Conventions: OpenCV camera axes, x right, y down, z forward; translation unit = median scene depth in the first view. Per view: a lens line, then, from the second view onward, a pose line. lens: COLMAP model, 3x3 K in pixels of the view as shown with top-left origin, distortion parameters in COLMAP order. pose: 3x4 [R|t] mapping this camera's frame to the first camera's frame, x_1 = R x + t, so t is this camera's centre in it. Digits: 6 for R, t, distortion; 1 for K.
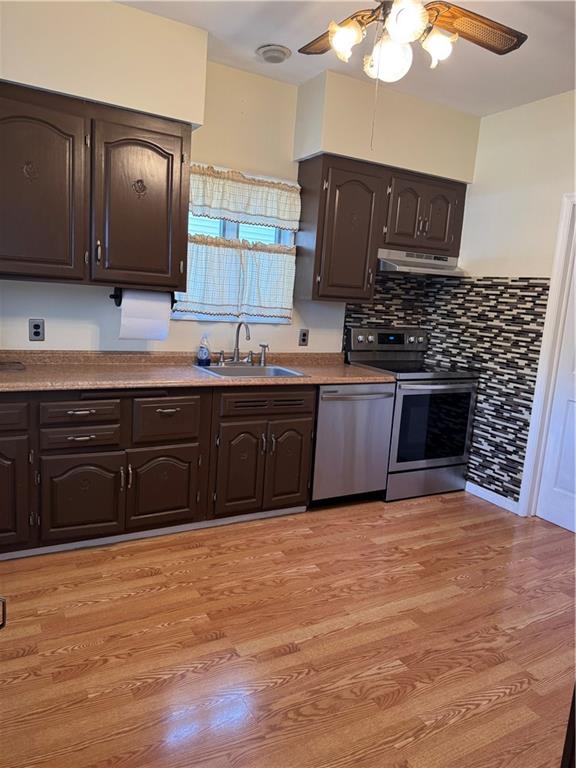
lens RADIAL K [[546.8, 0, 291.4], [0, 546.8, 380.3], [0, 0, 1]] dist [0.016337, -0.046032]
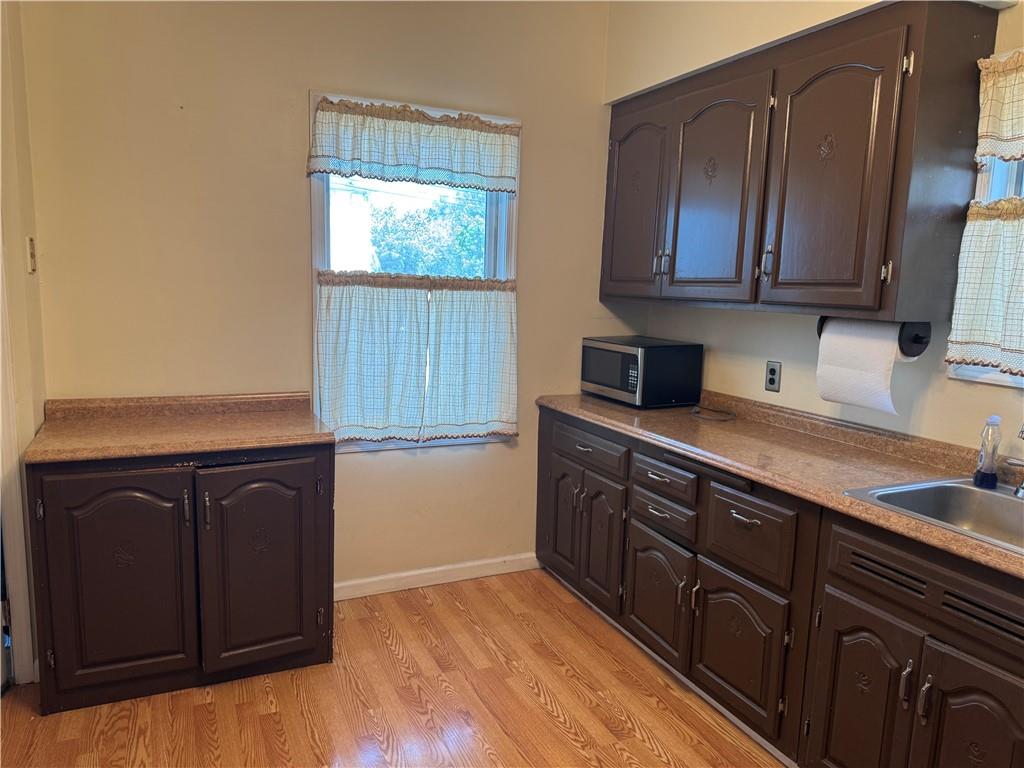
lens RADIAL K [[729.0, 0, 515.6], [0, 729.0, 389.0], [0, 0, 1]] dist [0.016337, -0.046032]
pose [[-0.093484, 0.069989, -0.993158, 0.601130], [-0.196085, 0.976694, 0.087286, -0.105960], [0.976121, 0.202903, -0.077581, 0.849368]]
